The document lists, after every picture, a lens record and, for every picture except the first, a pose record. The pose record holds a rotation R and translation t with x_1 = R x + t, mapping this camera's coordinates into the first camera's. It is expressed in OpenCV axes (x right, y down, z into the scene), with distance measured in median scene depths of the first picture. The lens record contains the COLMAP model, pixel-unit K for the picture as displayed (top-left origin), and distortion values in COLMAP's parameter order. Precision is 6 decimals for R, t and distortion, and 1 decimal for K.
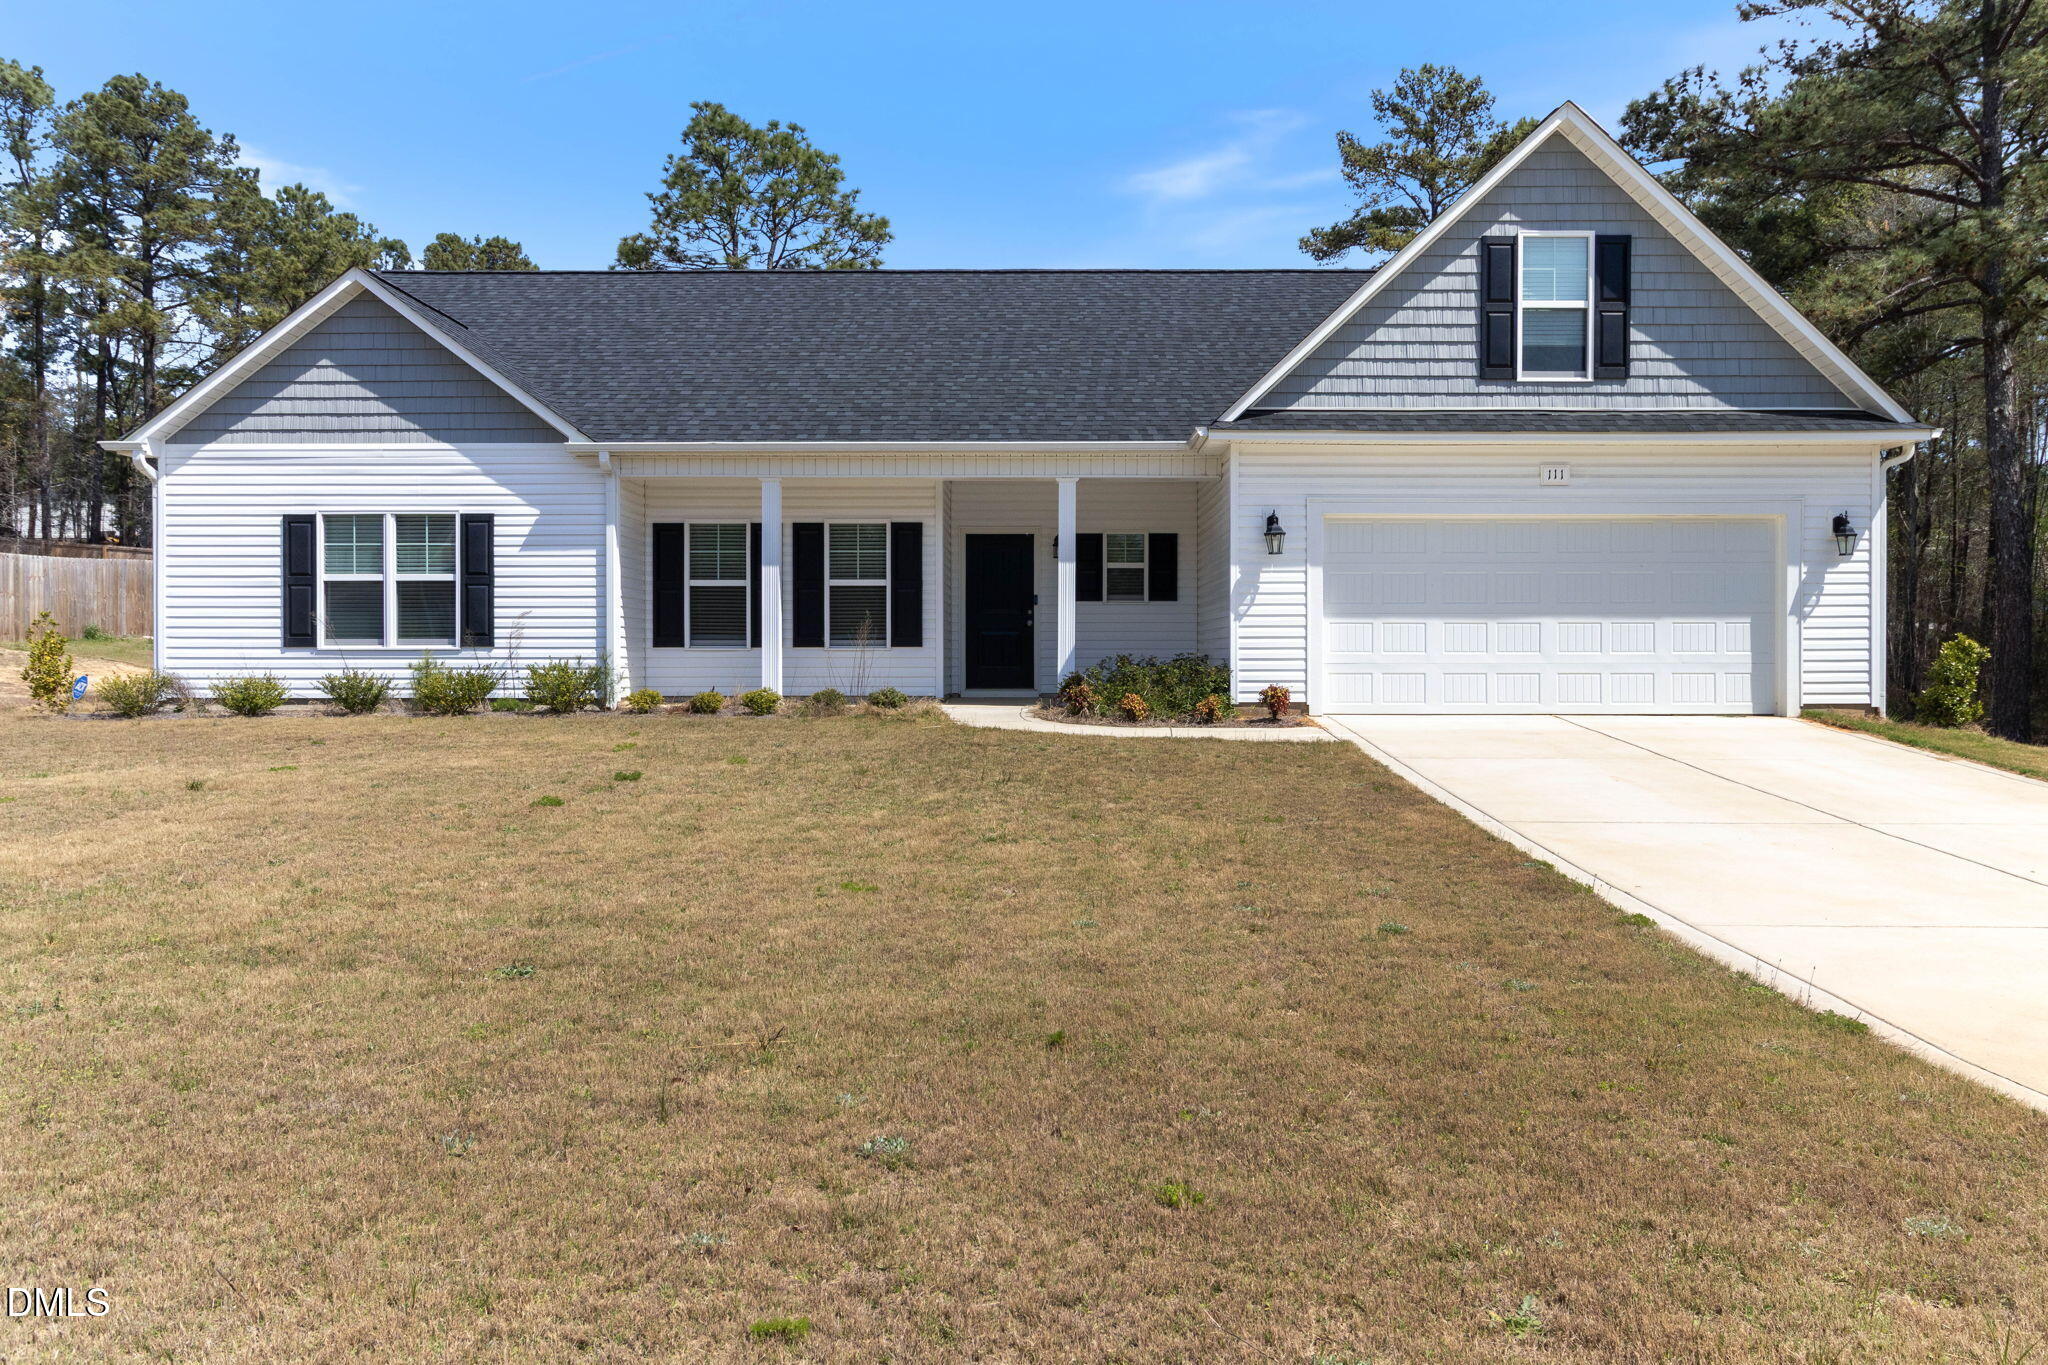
lens RADIAL K [[1338.0, 0, 1029.6], [0, 1338.0, 644.1], [0, 0, 1]] dist [0.007561, -0.001425]
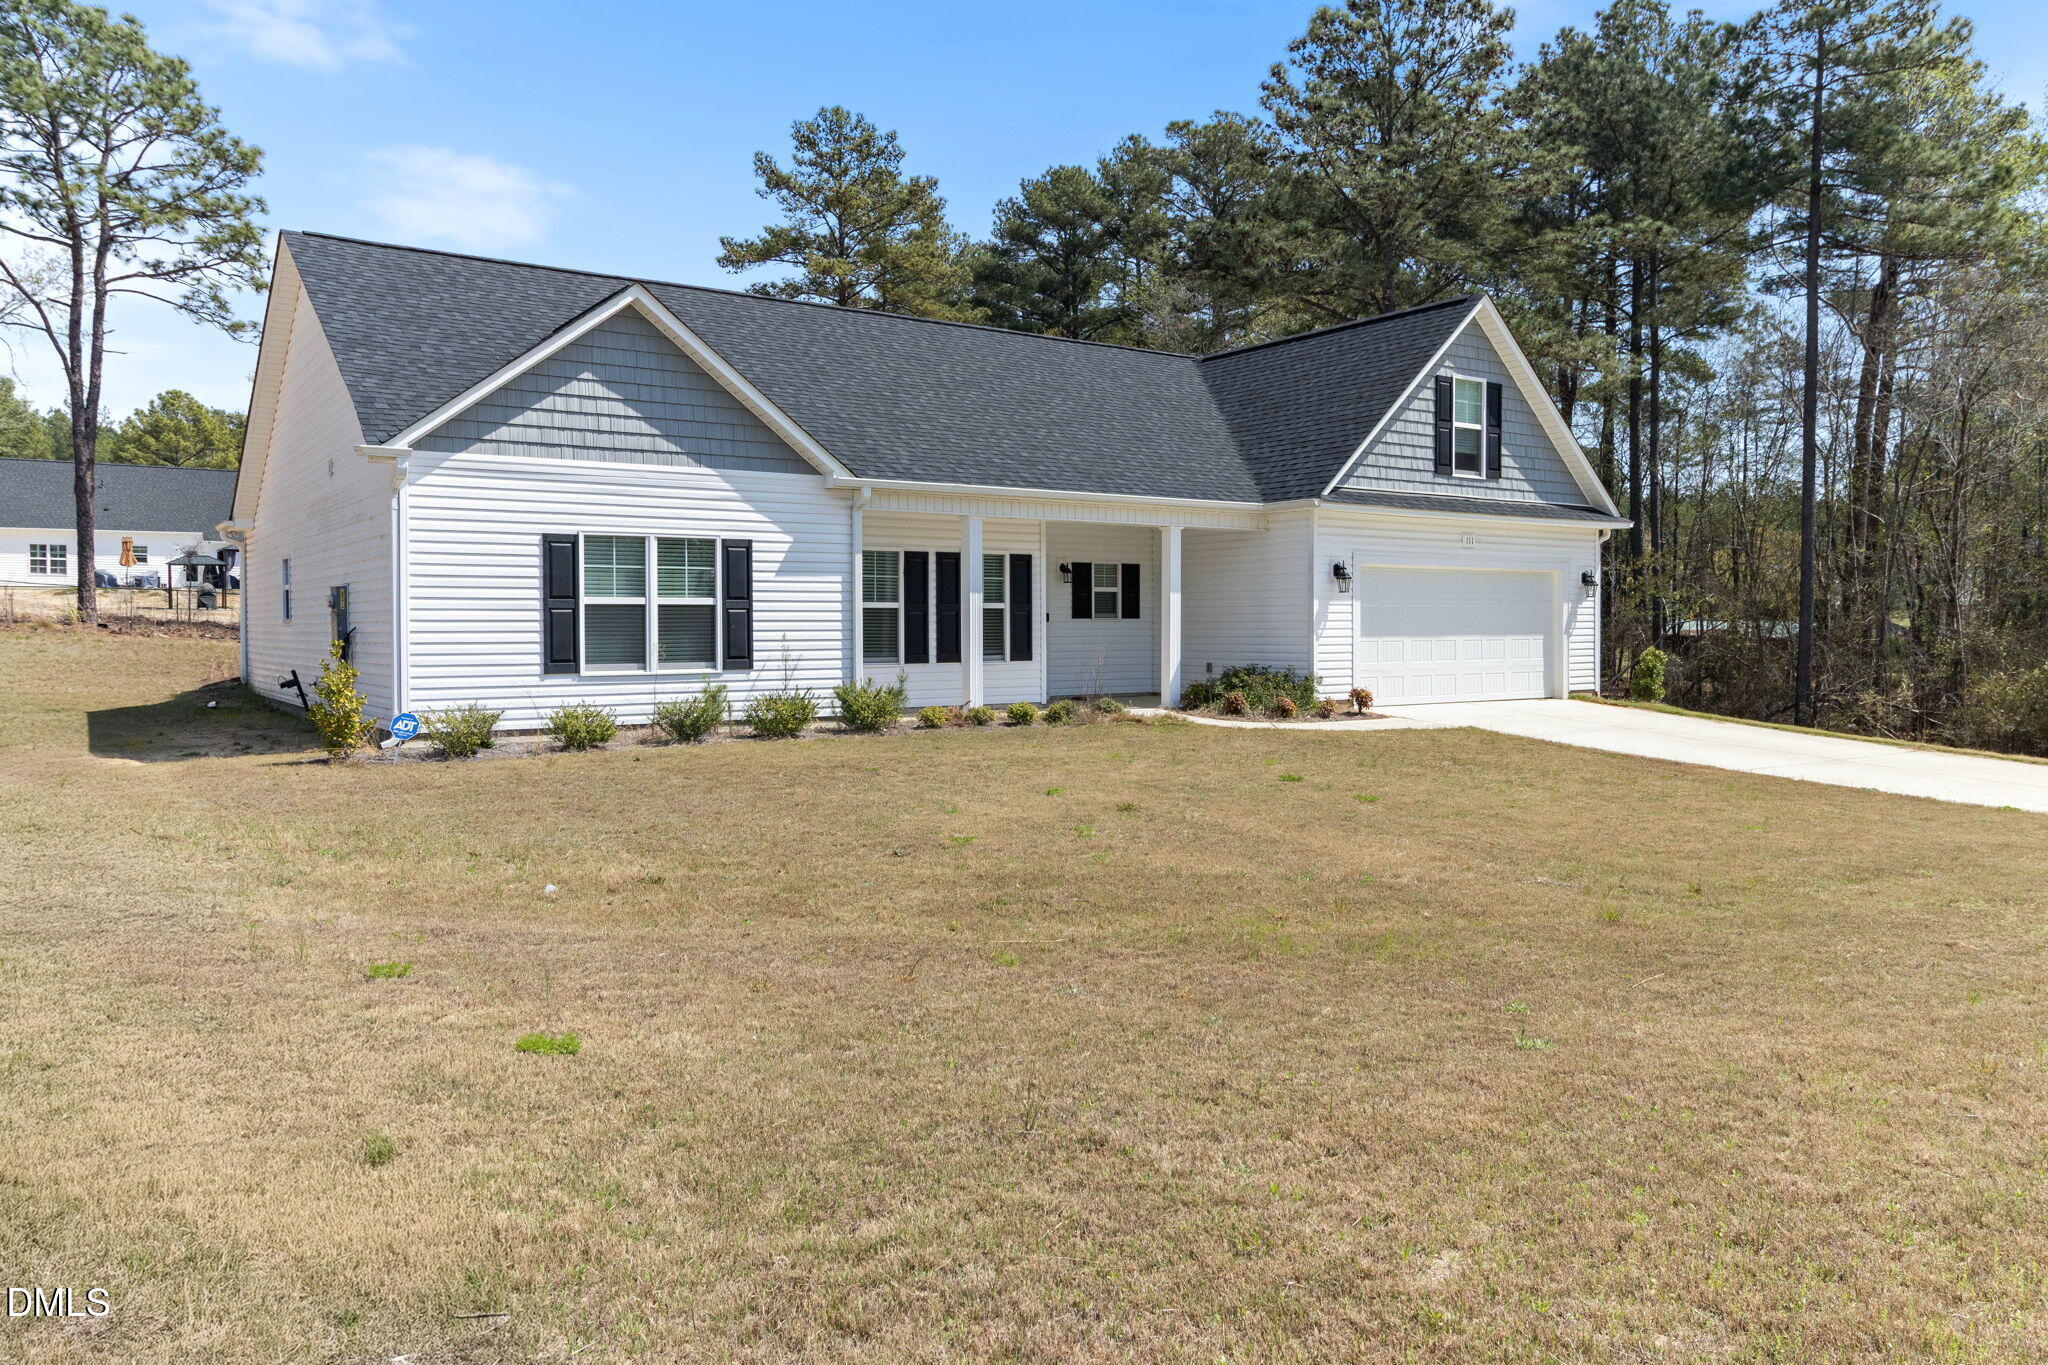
lens RADIAL K [[1338.0, 0, 1029.6], [0, 1338.0, 644.1], [0, 0, 1]] dist [0.007561, -0.001425]
pose [[0.834751, -0.008352, 0.550564, -0.788927], [0.004635, 0.999956, 0.008142, -0.024945], [-0.550608, -0.004245, 0.834753, 0.027317]]
